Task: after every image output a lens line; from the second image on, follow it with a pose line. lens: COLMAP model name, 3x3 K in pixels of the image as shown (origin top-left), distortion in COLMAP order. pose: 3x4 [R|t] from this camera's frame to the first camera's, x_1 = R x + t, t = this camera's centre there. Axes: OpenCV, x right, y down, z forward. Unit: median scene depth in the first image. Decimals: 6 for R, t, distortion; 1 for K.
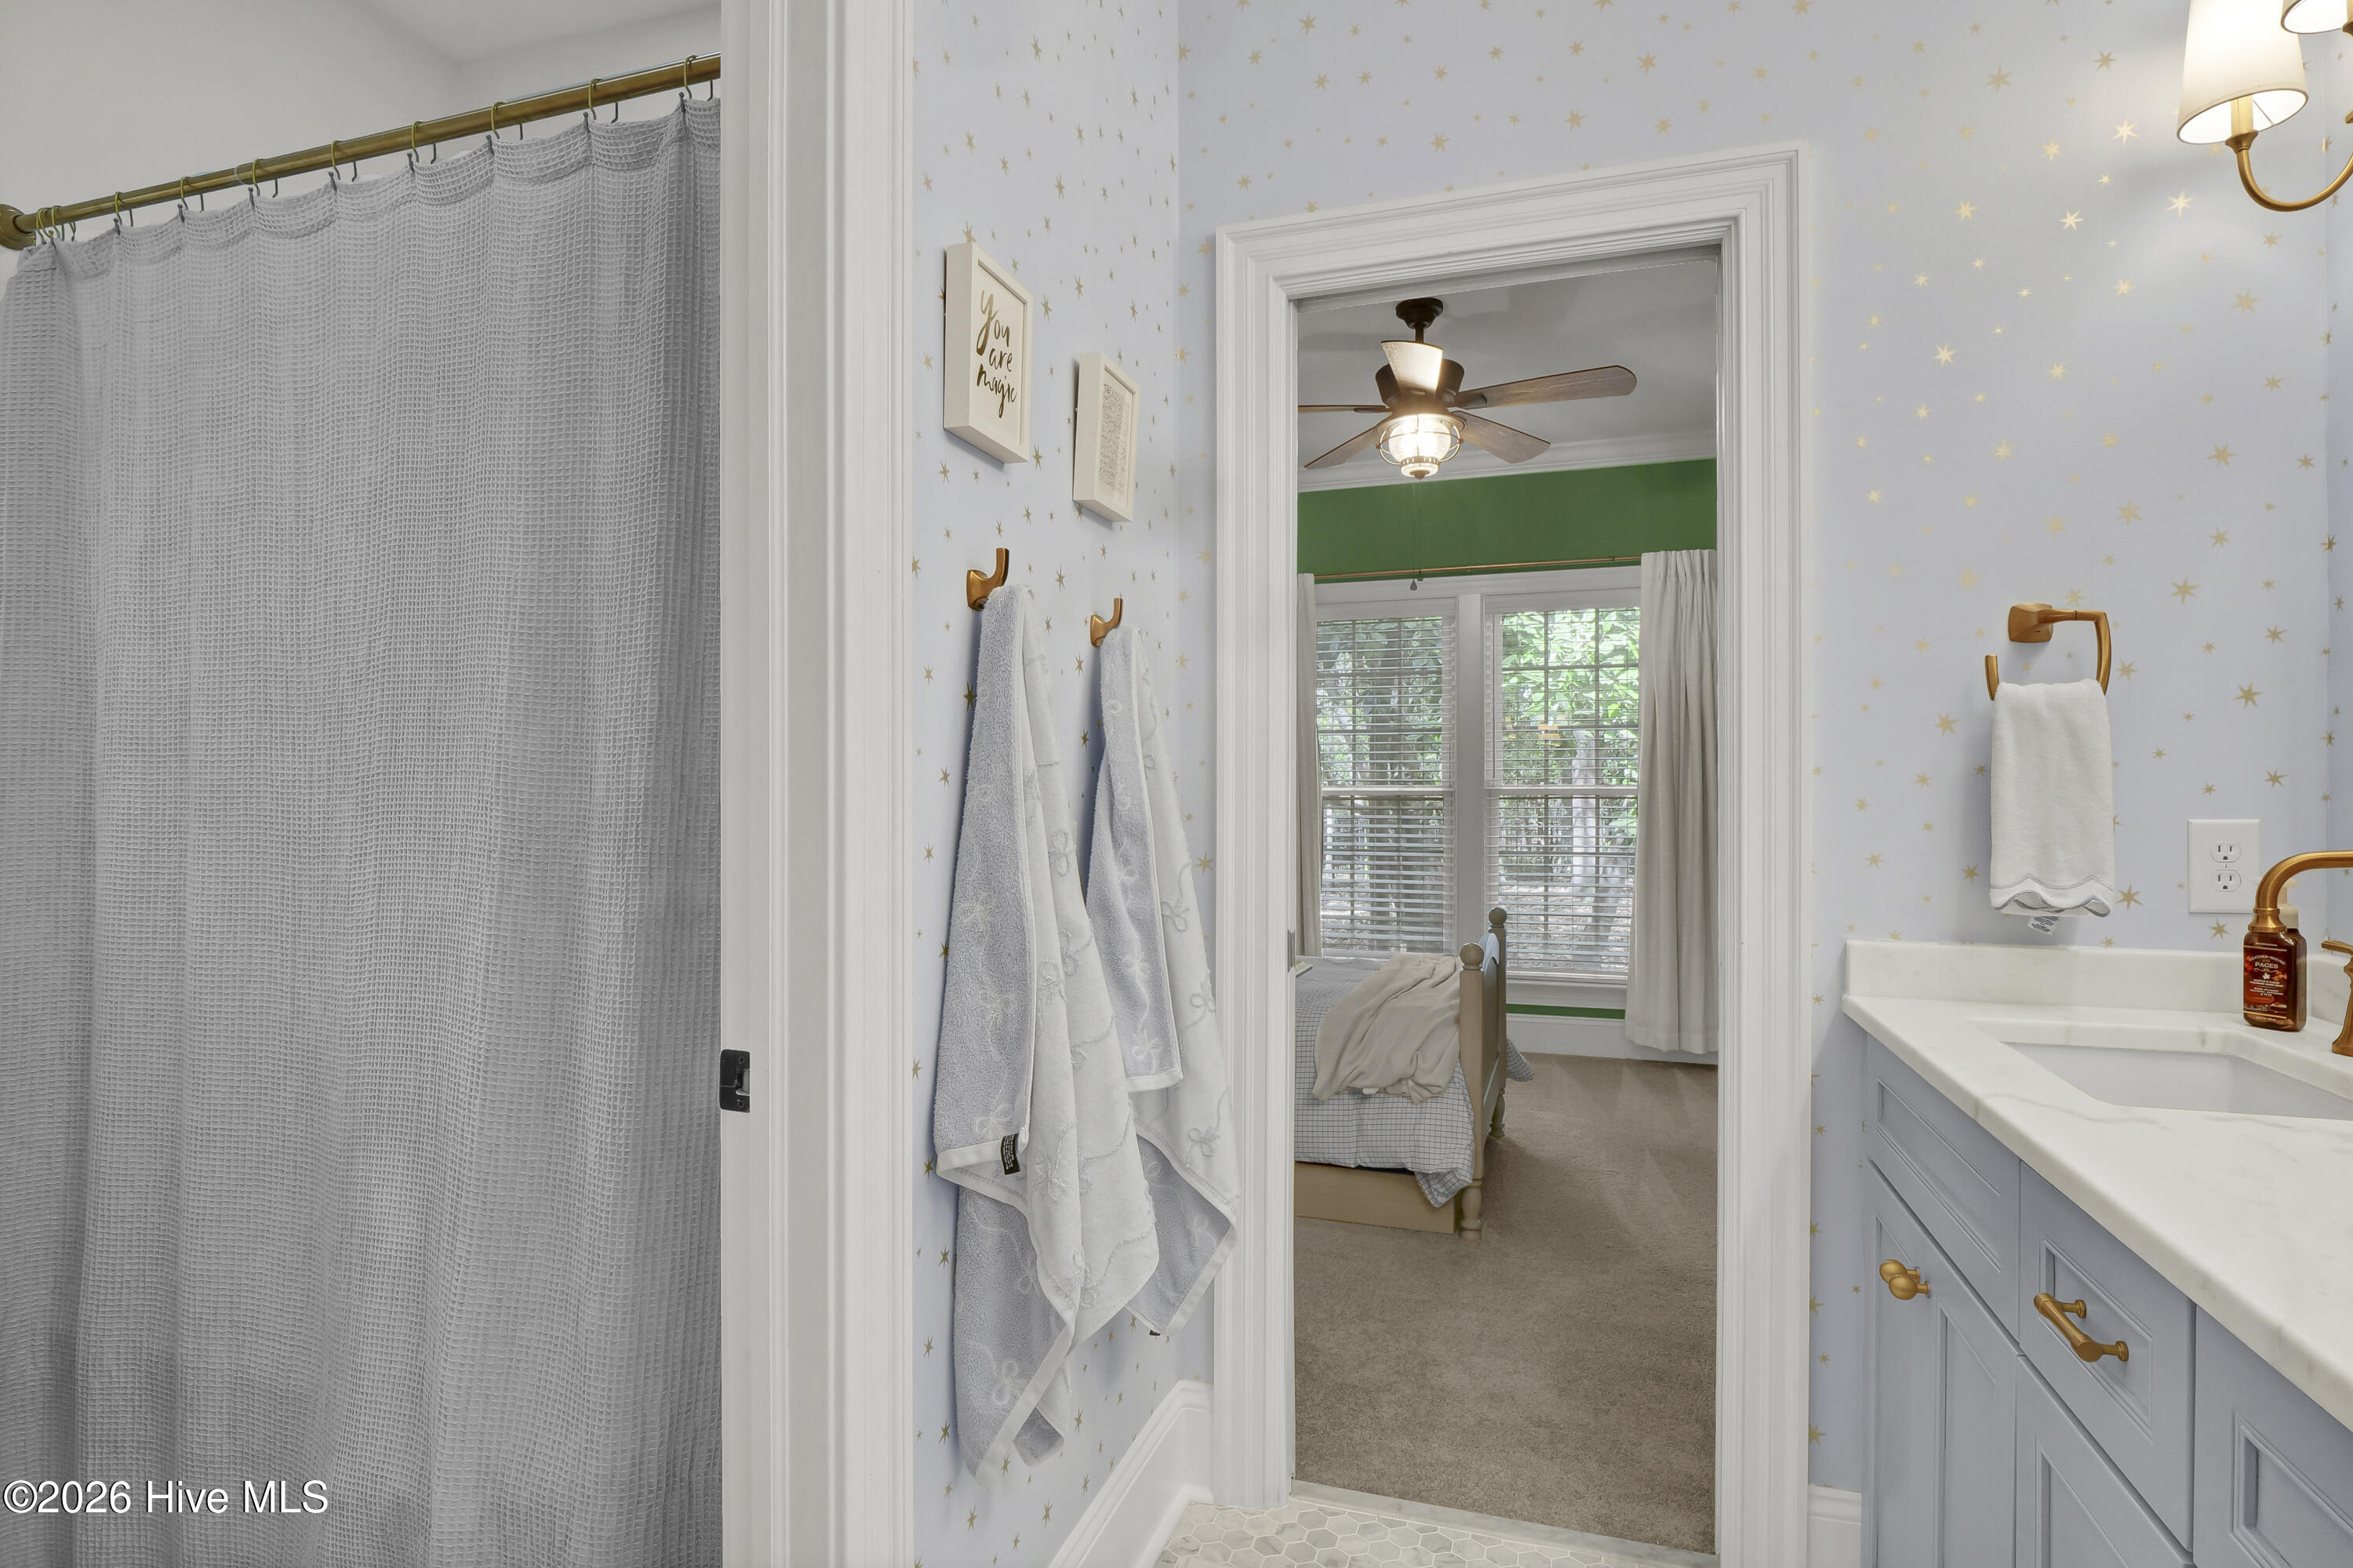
lens RADIAL K [[1169.3, 0, 1184.7], [0, 1169.3, 782.2], [0, 0, 1]] dist [-0.014467, -0.000524]
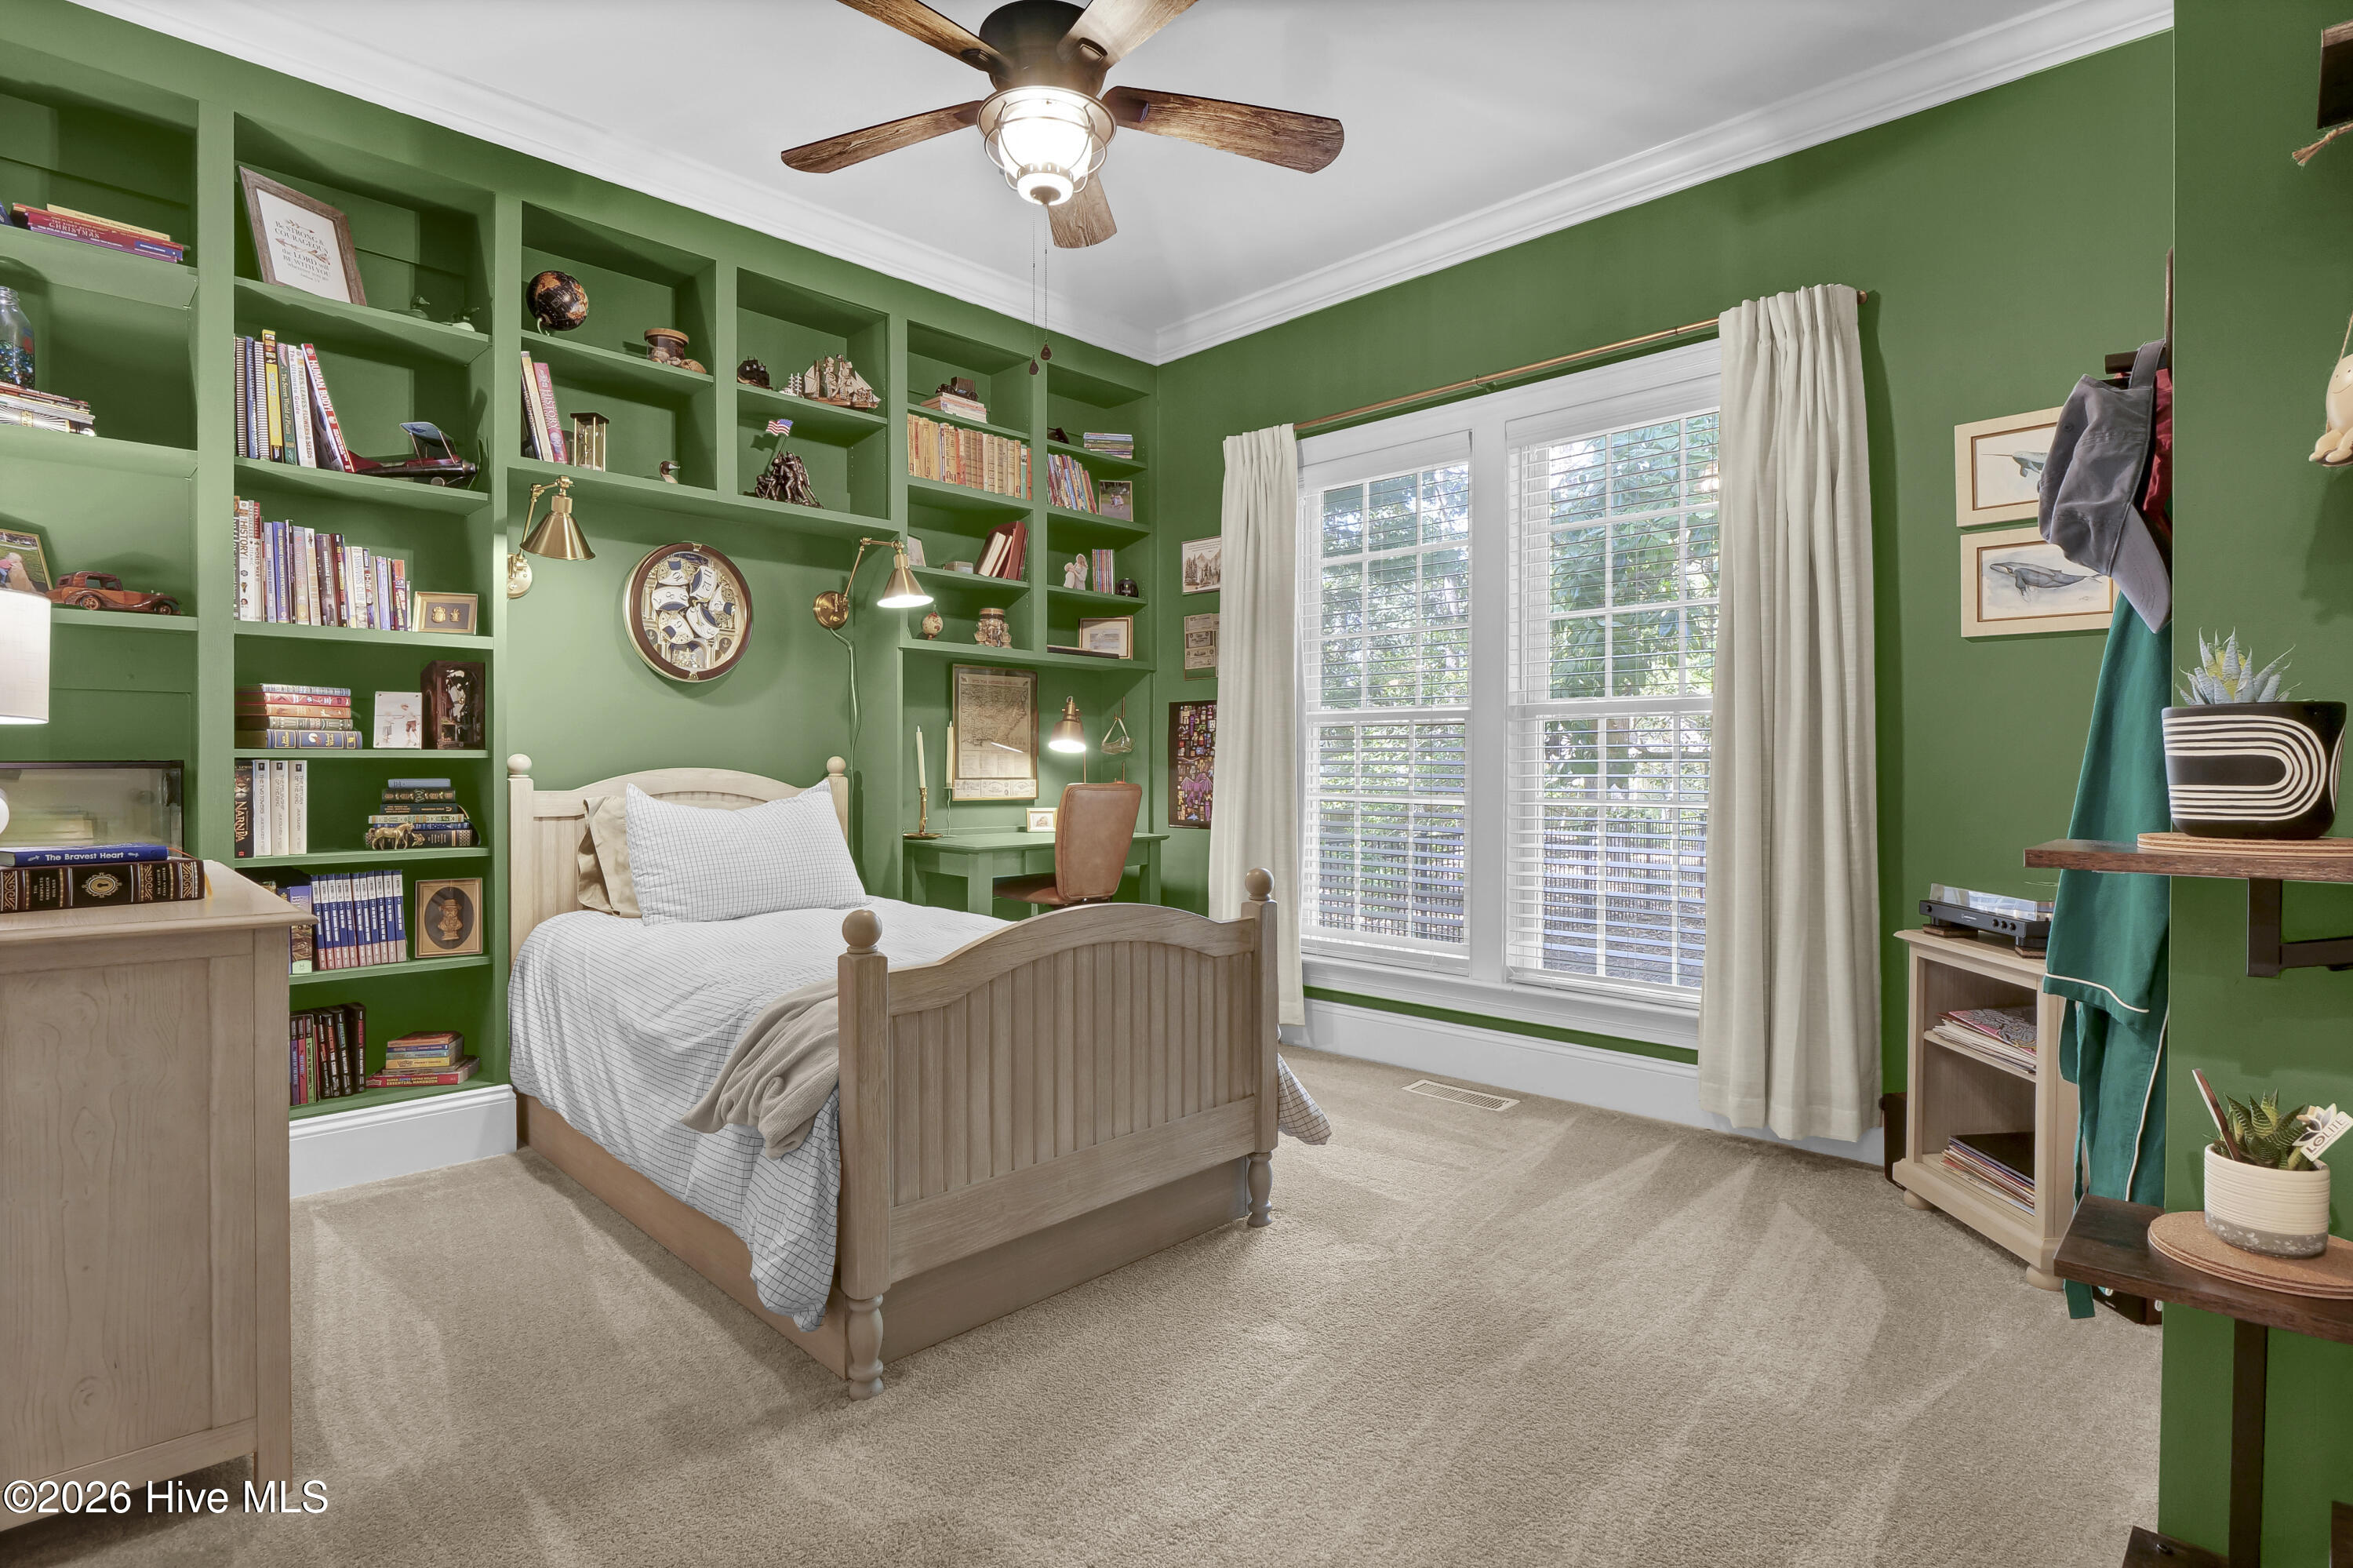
lens RADIAL K [[1169.3, 0, 1171.7], [0, 1169.3, 777.0], [0, 0, 1]] dist [-0.014467, -0.000524]
pose [[0.903684, 0.001506, -0.428197, 0.390120], [0.002518, 0.999958, 0.008830, 0.042474], [0.428192, -0.009058, 0.903642, 0.314867]]
